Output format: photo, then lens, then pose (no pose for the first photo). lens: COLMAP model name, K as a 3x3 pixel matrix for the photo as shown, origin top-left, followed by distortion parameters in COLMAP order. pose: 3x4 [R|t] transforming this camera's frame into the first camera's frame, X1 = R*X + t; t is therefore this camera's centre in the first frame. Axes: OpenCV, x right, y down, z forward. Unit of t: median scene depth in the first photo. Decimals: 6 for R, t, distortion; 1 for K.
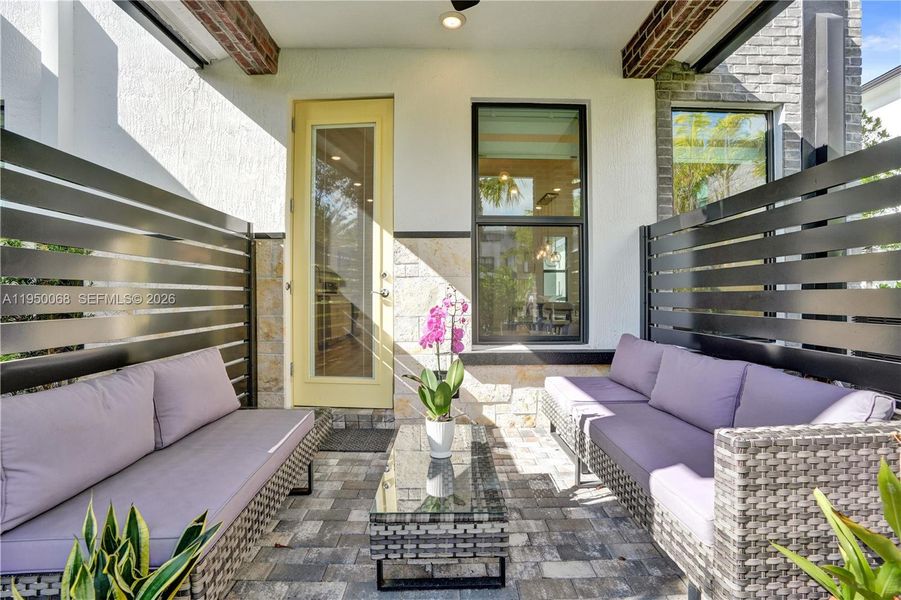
lens RADIAL K [[422.9, 0, 452.0], [0, 422.9, 287.2], [0, 0, 1]] dist [-0.058425, 0.023028]
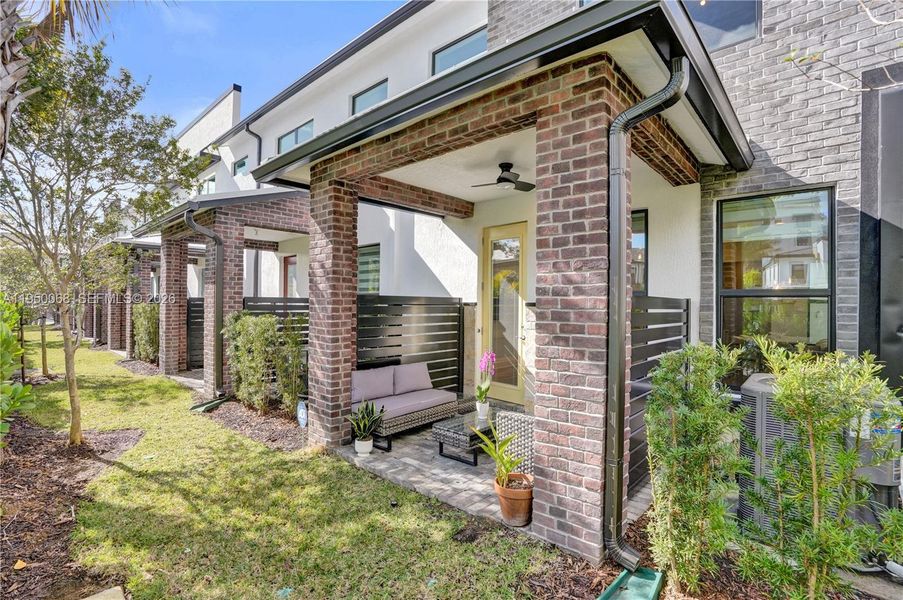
lens RADIAL K [[423.8, 0, 453.0], [0, 423.8, 287.1], [0, 0, 1]] dist [-0.058425, 0.023028]
pose [[0.738755, -0.017820, -0.673738, 0.804171], [-0.000430, 0.999638, -0.026912, -0.147084], [0.673974, 0.020171, 0.738480, -0.474863]]
